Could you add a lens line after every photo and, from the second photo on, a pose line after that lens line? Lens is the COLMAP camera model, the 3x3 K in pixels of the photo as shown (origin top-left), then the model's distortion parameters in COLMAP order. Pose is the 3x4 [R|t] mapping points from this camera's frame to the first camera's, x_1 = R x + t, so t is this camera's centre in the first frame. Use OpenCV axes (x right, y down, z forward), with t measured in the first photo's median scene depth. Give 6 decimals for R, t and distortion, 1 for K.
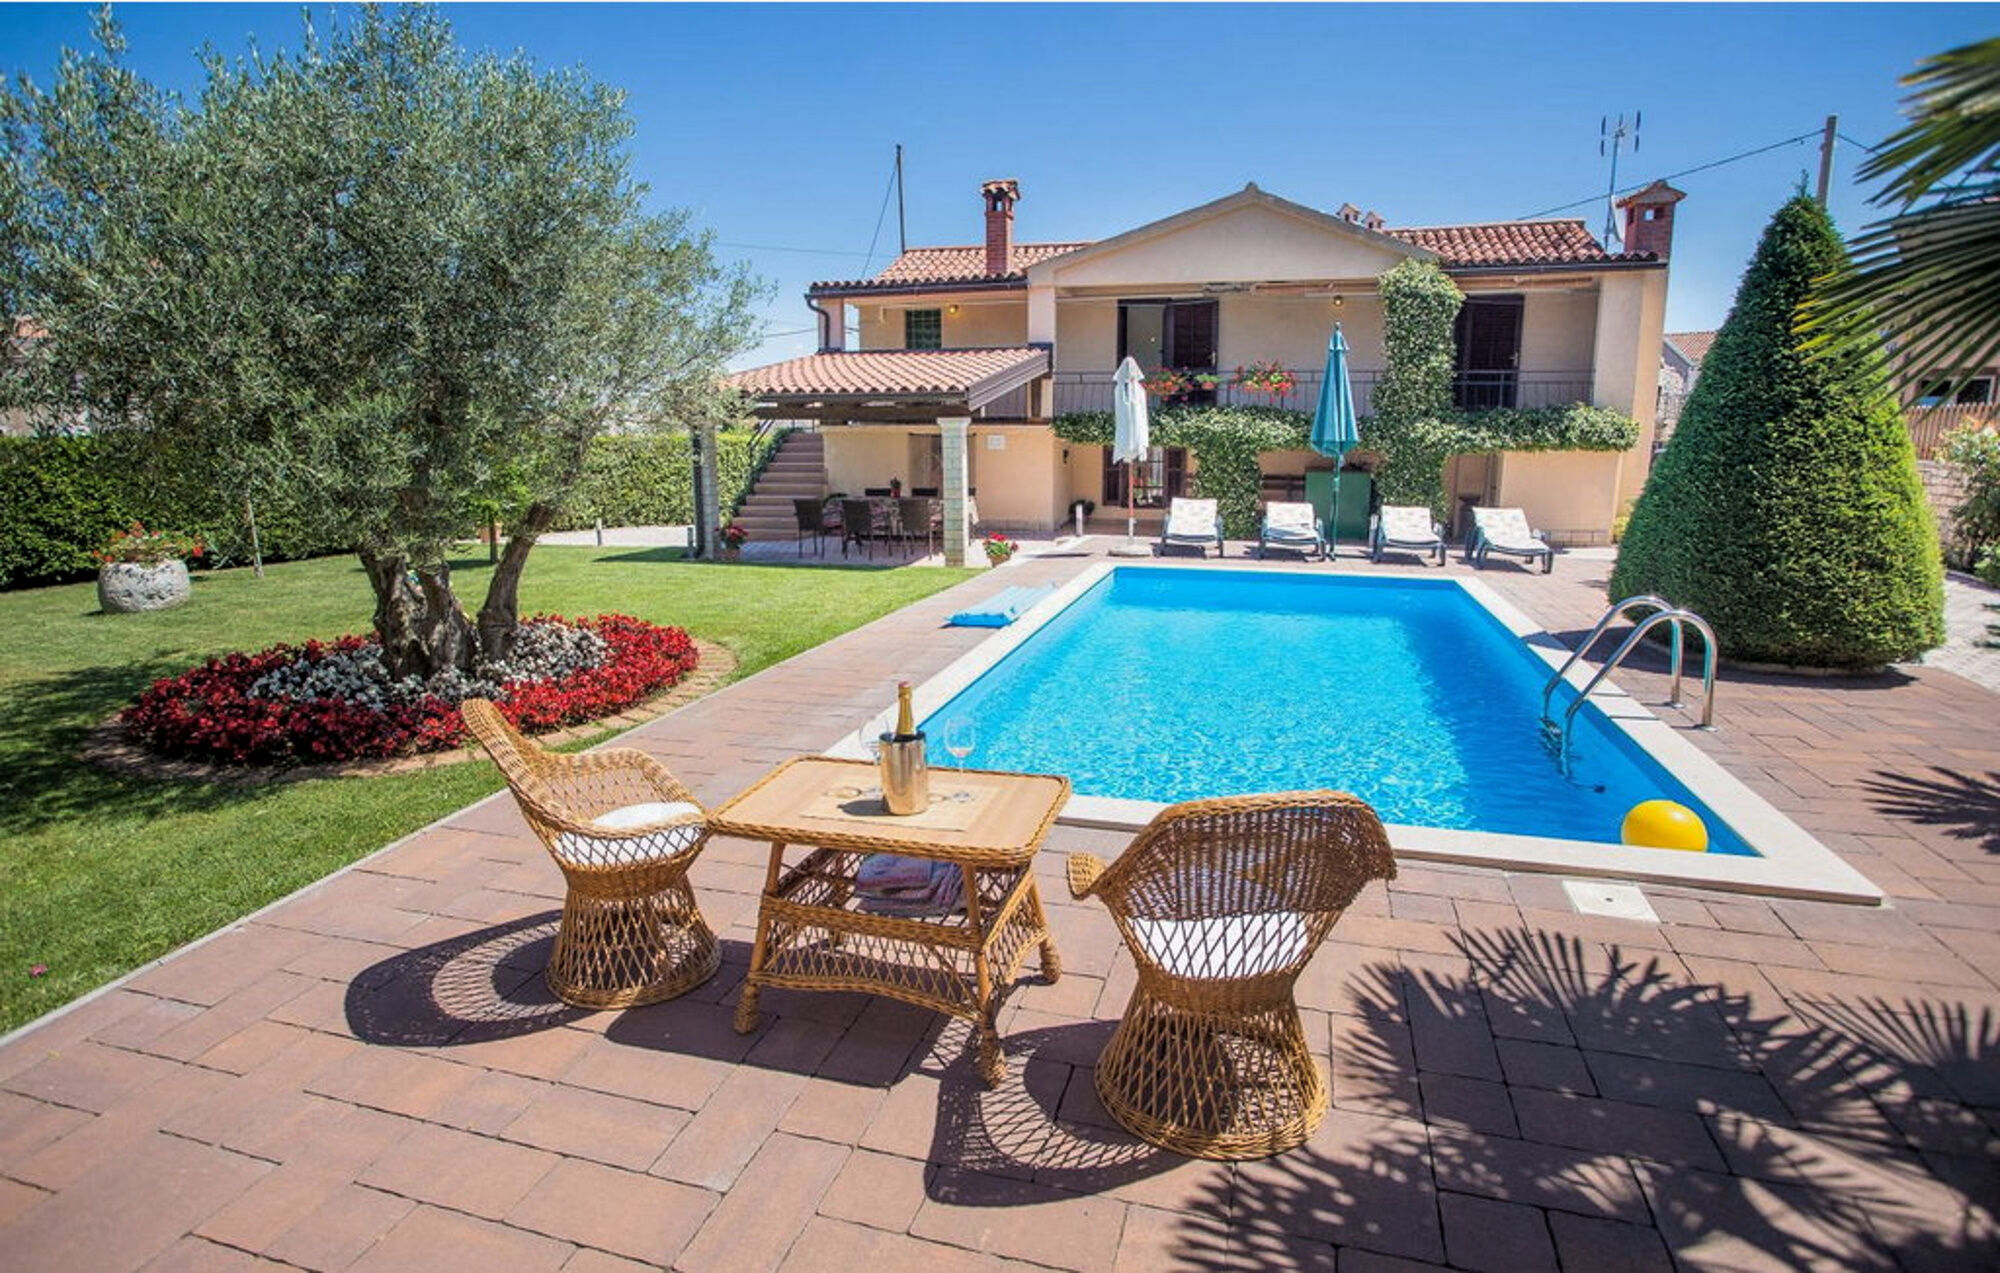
lens RADIAL K [[1006.6, 0, 995.5], [0, 1006.6, 644.8], [0, 0, 1]] dist [-0.094052, 0.054718]
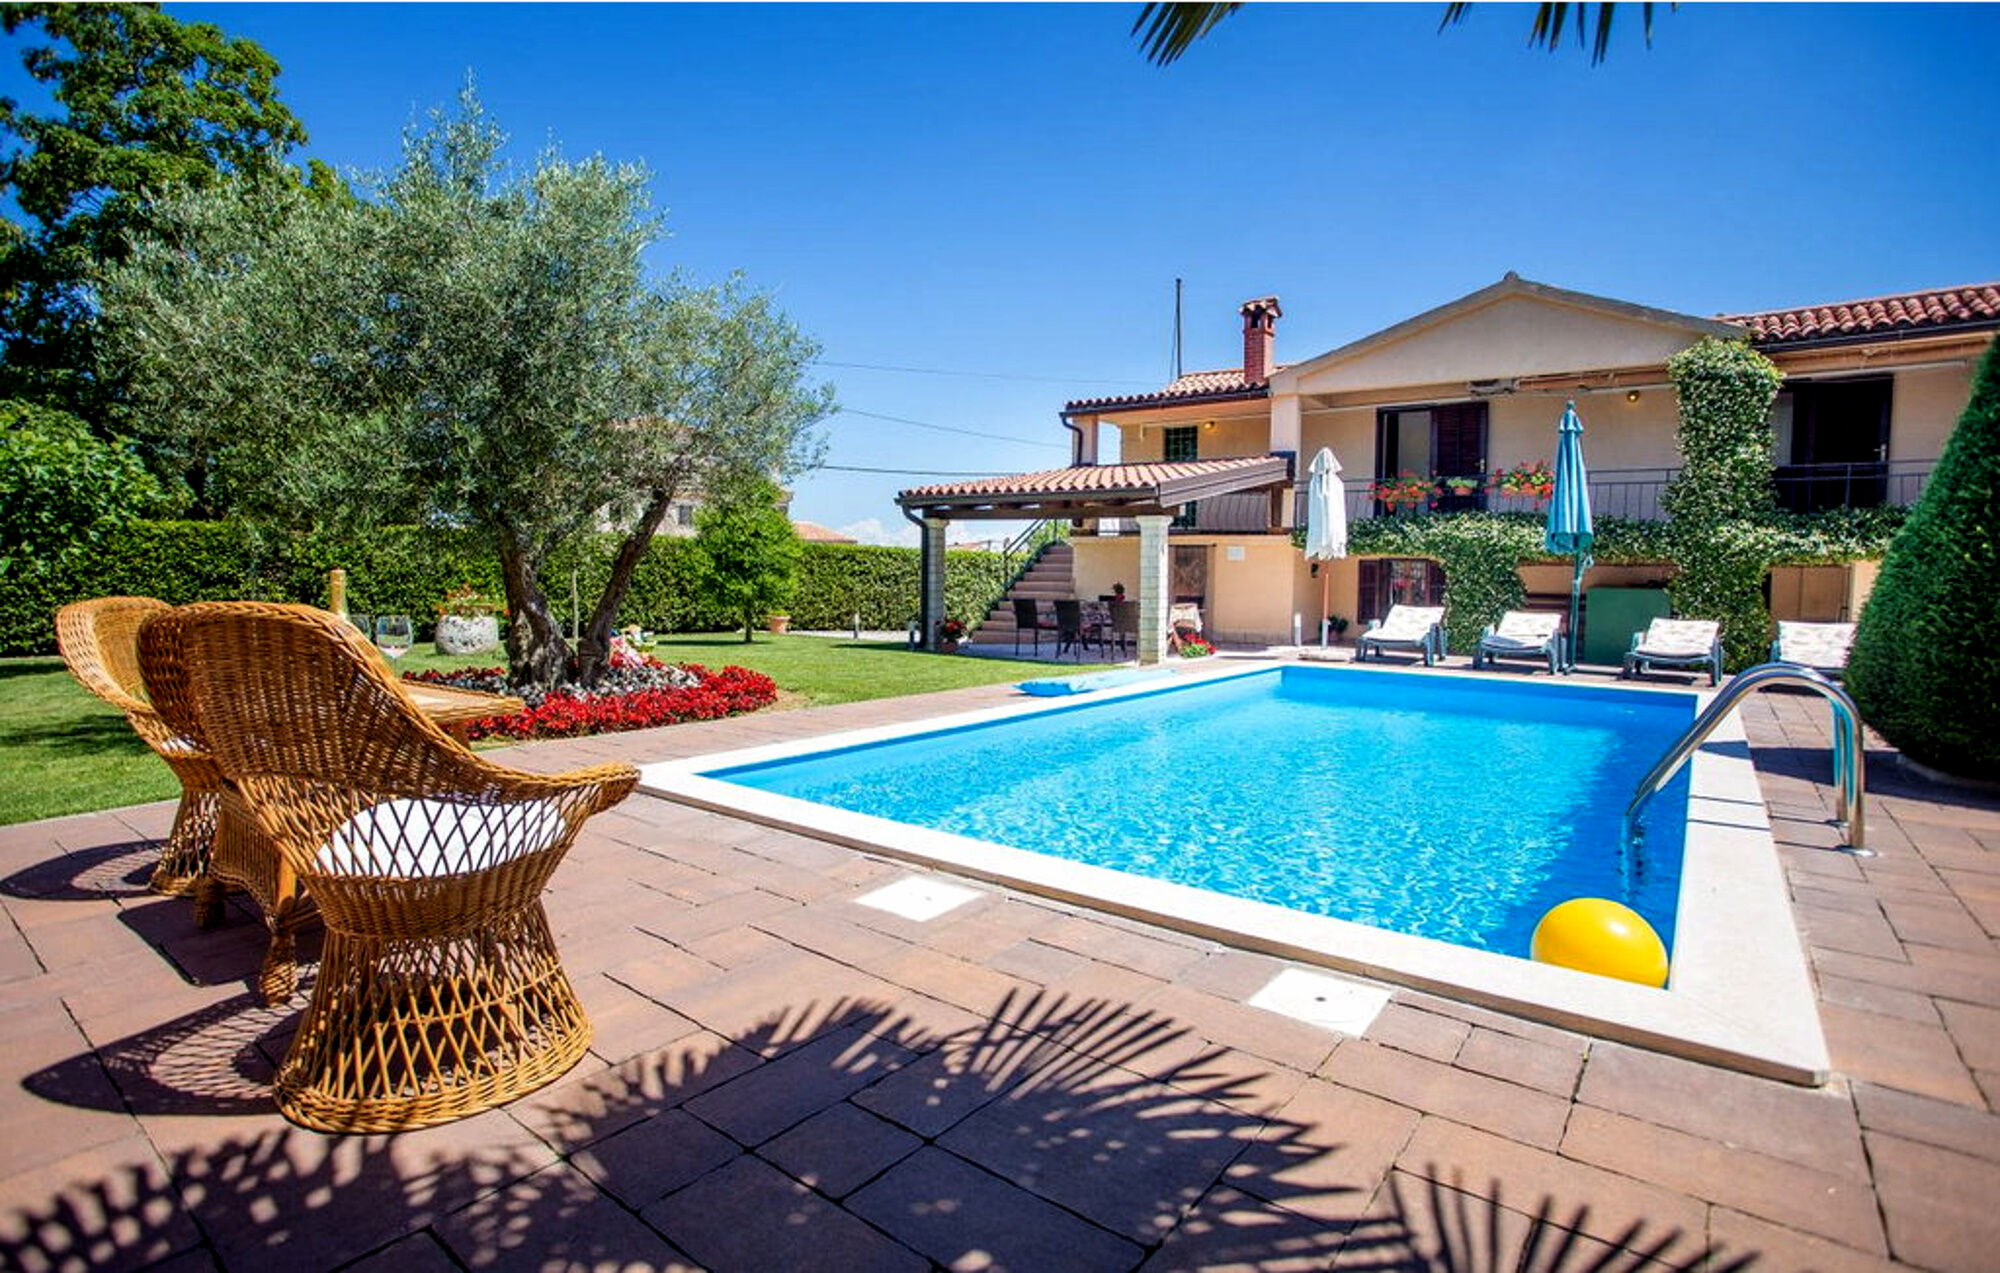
lens RADIAL K [[979.1, 0, 990.8], [0, 979.1, 632.1], [0, 0, 1]] dist [-0.071308, 0.031465]
pose [[0.933112, 0.039701, -0.357388, 0.145380], [-0.093531, 0.986473, -0.134619, 0.028564], [0.347209, 0.159042, 0.924203, 0.064893]]
